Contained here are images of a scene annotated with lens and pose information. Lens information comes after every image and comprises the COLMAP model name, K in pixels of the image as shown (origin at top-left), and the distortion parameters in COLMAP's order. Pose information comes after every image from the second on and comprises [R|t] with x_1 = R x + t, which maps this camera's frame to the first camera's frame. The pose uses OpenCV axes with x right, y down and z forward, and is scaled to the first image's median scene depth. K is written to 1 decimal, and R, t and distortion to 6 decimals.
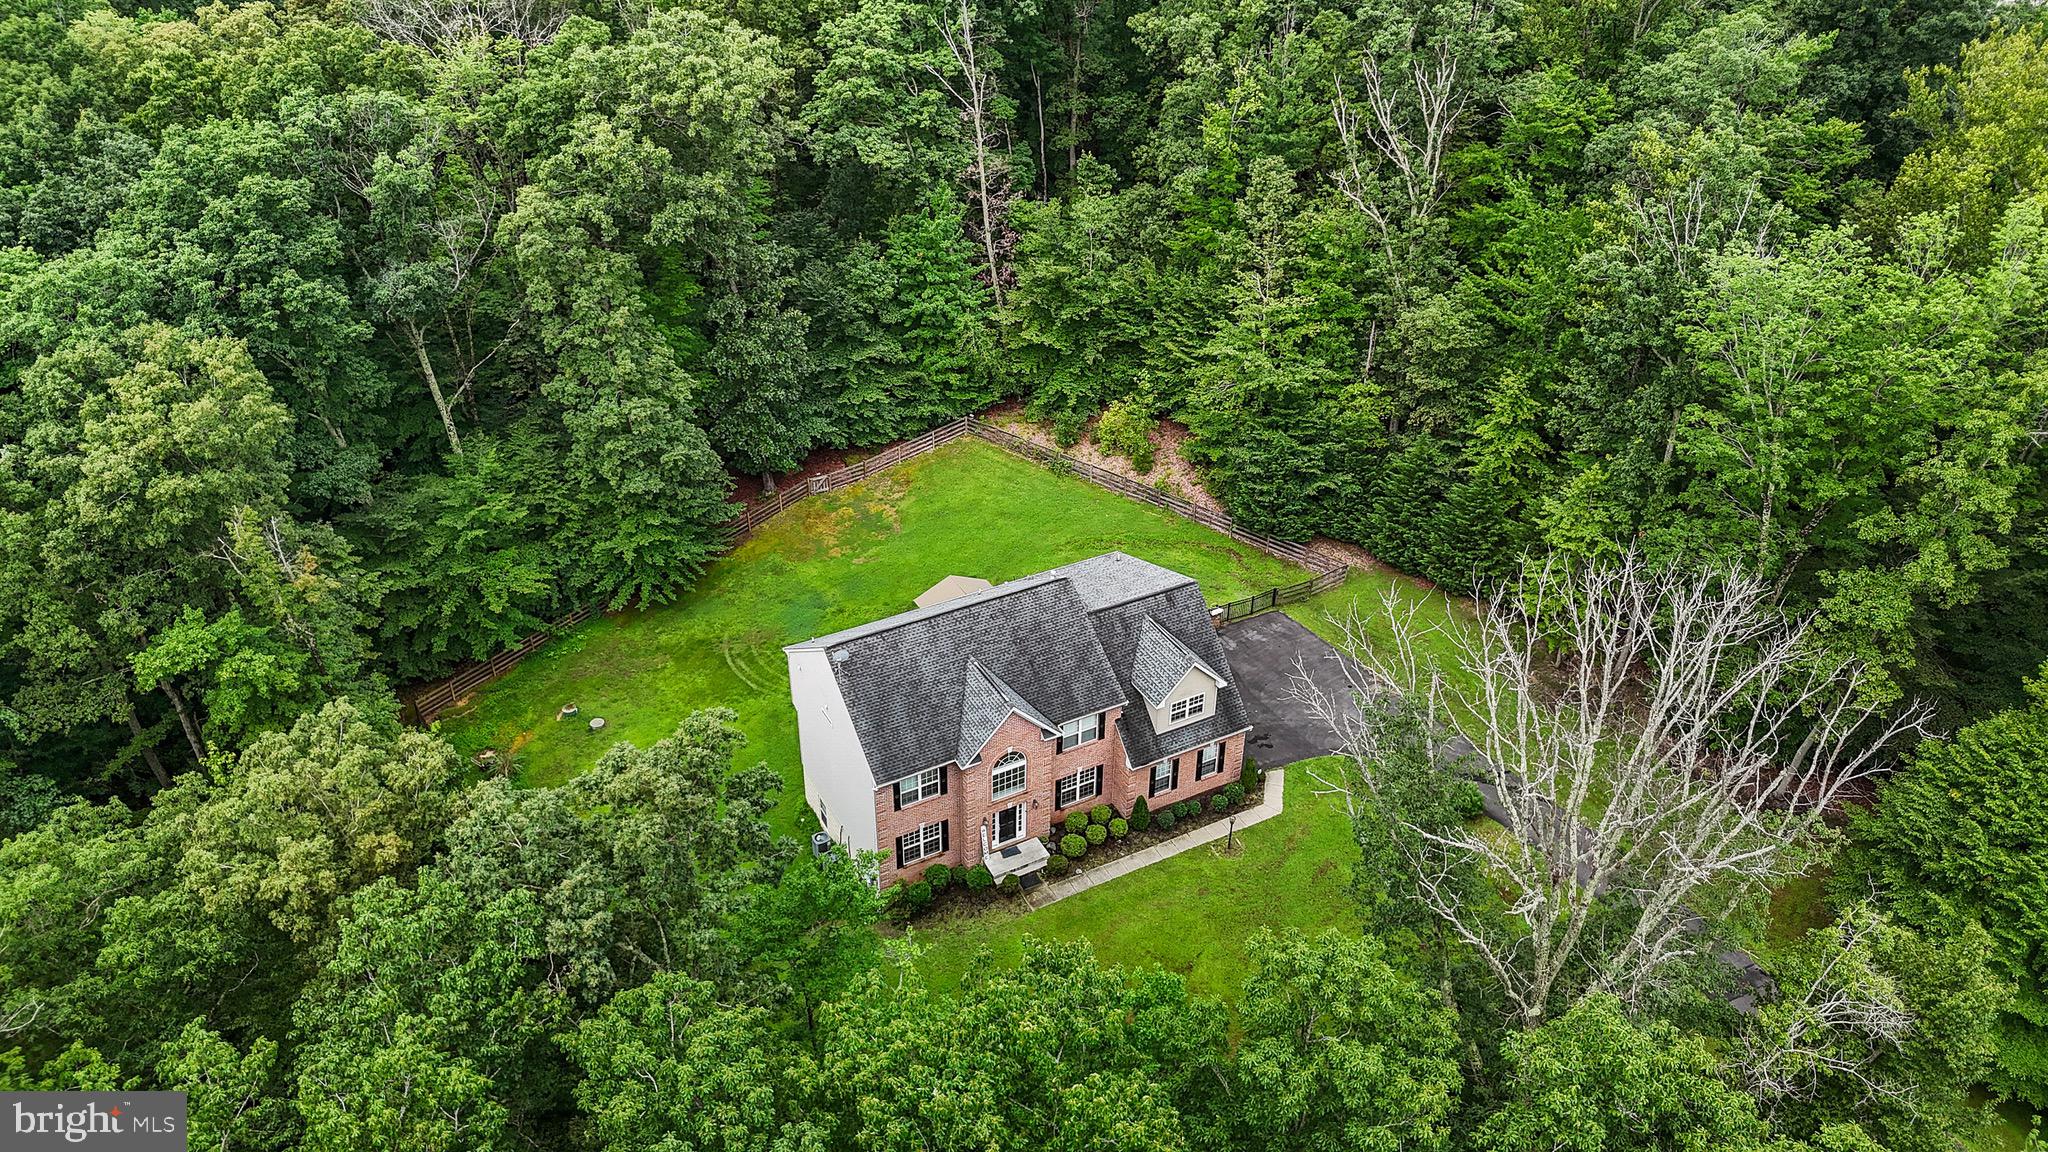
lens RADIAL K [[1500.5, 0, 1024.0], [0, 1500.5, 576.0], [0, 0, 1]] dist [0.045627, -0.057100]
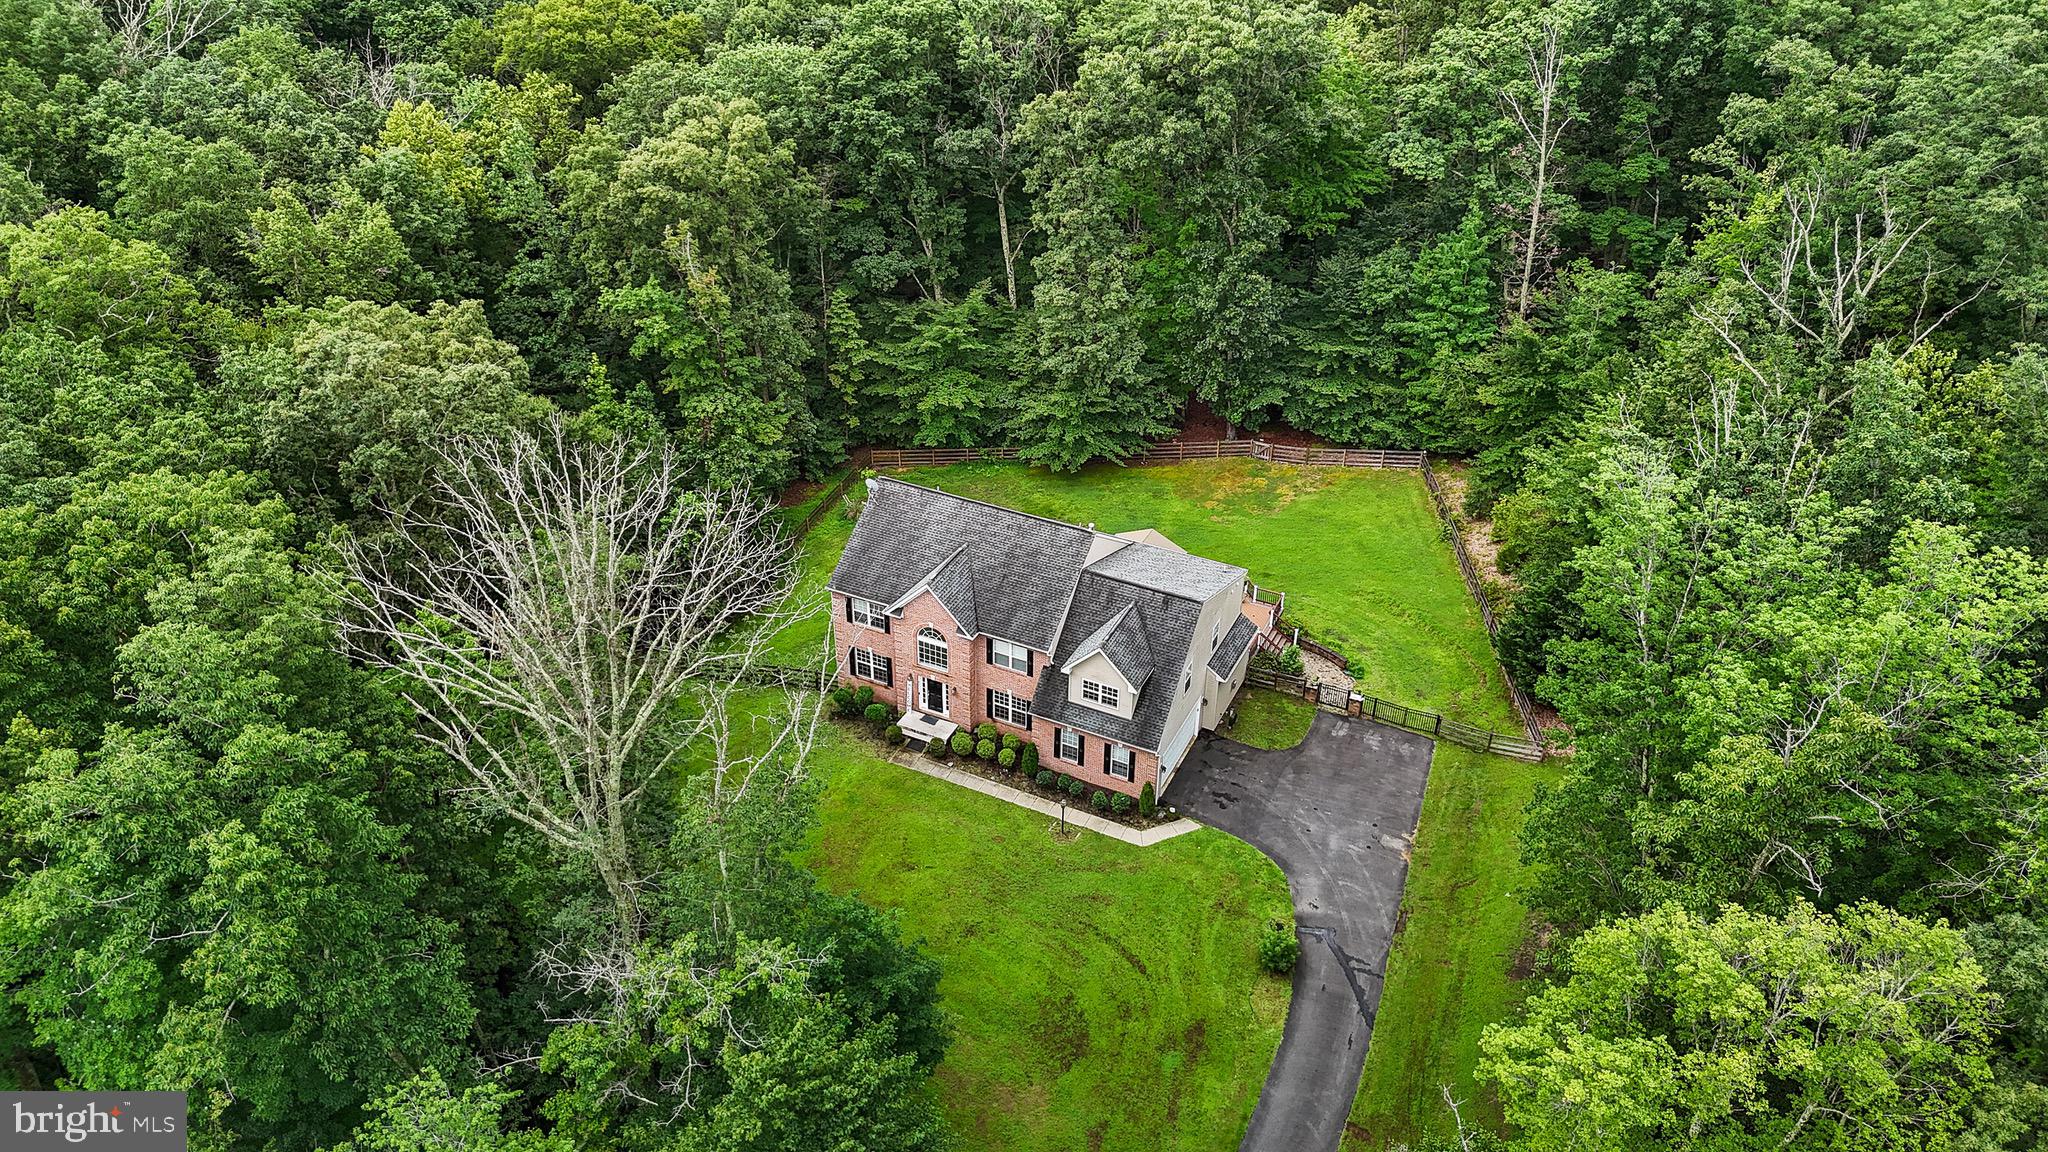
lens RADIAL K [[1500.5, 0, 1024.0], [0, 1500.5, 576.0], [0, 0, 1]] dist [0.045627, -0.057100]
pose [[0.588154, 0.444025, -0.675957, 0.607981], [-0.449670, 0.874244, 0.183016, -0.120184], [0.672215, 0.196316, 0.713854, 0.188044]]
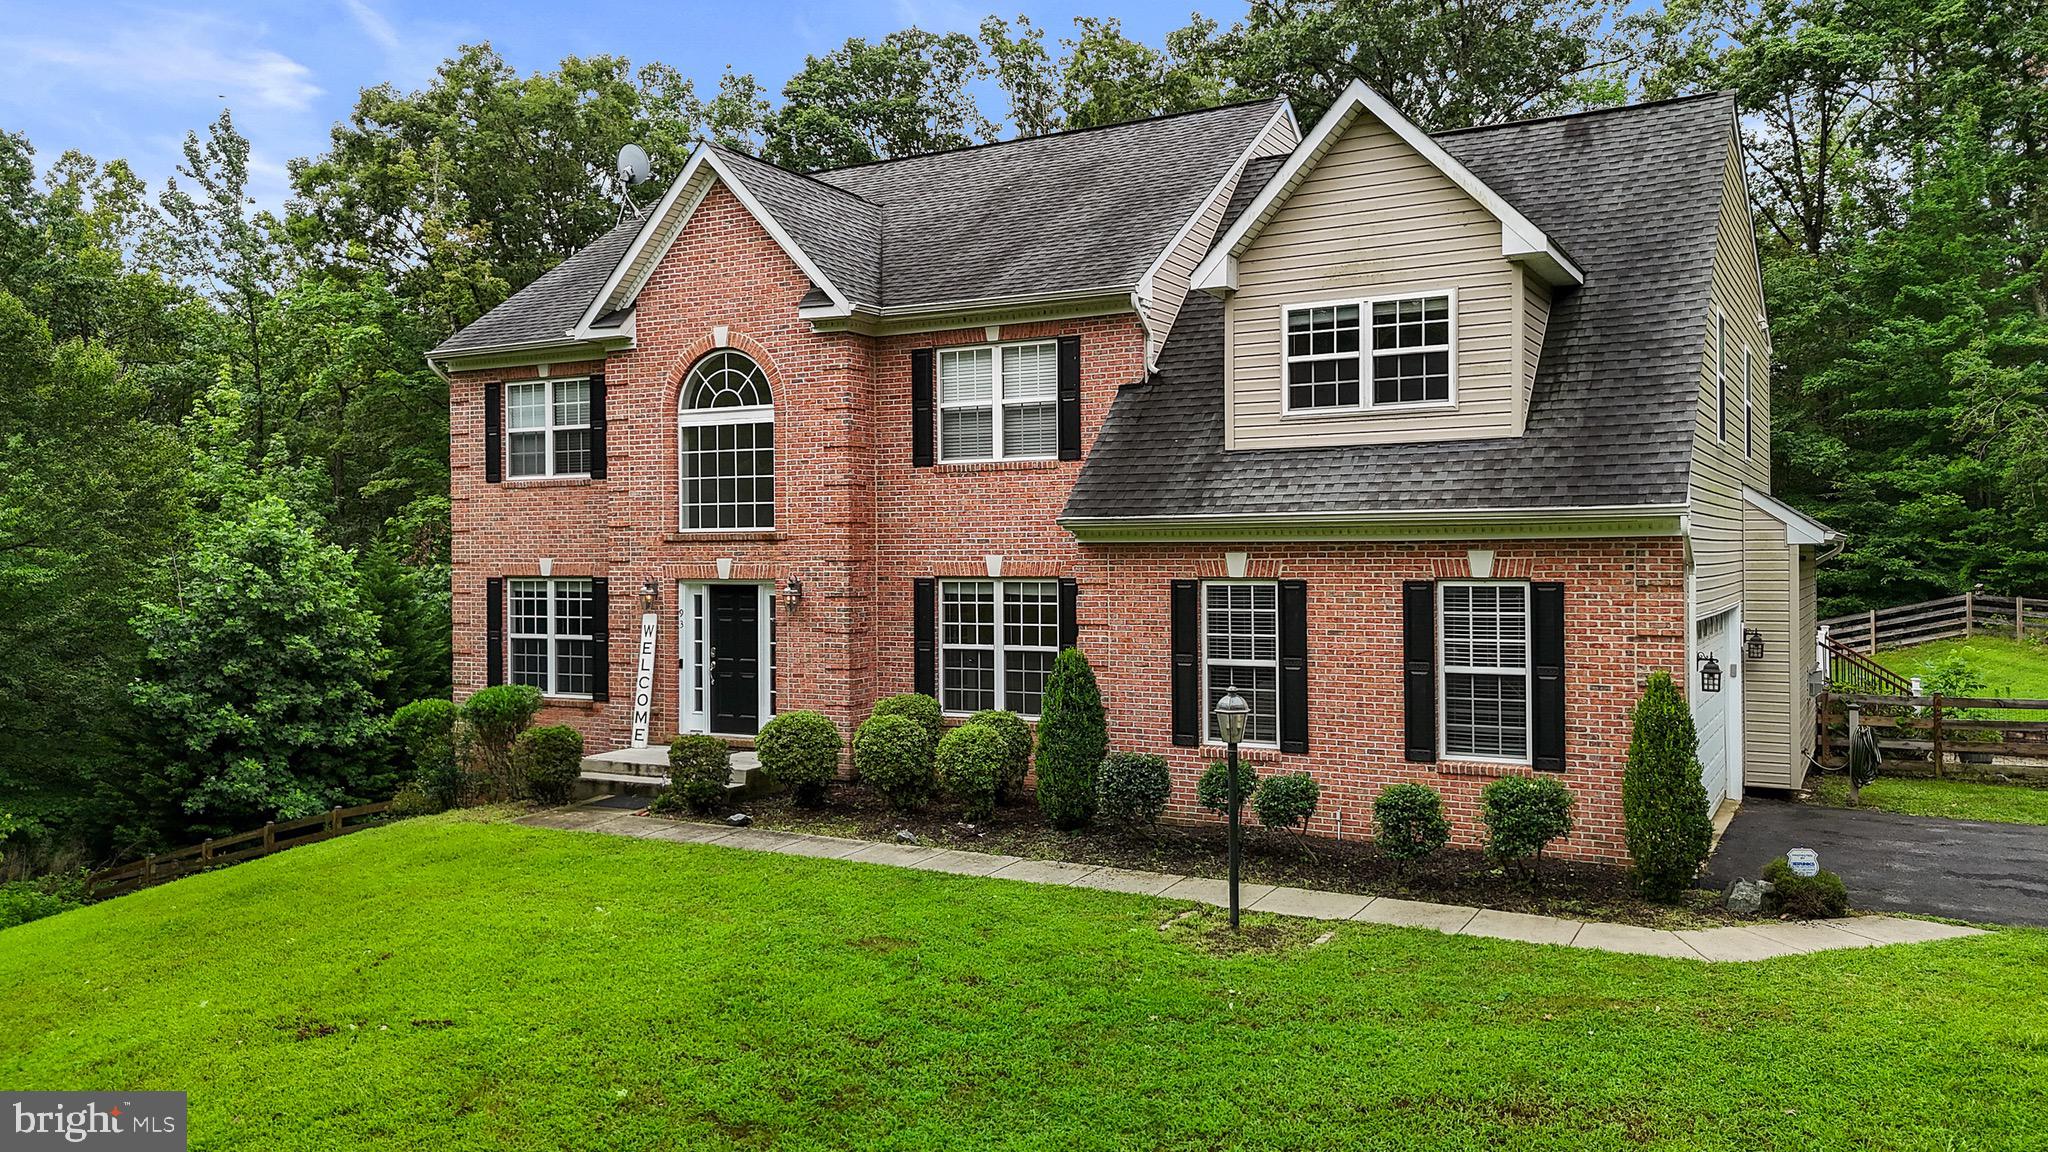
lens RADIAL K [[1490.5, 0, 1017.4], [0, 1490.5, 573.5], [0, 0, 1]] dist [0.051744, -0.069148]
pose [[0.557227, -0.006968, -0.830331, 0.228922], [-0.453154, 0.835379, -0.311118, 0.179723], [0.695809, 0.549631, 0.462338, 0.726293]]
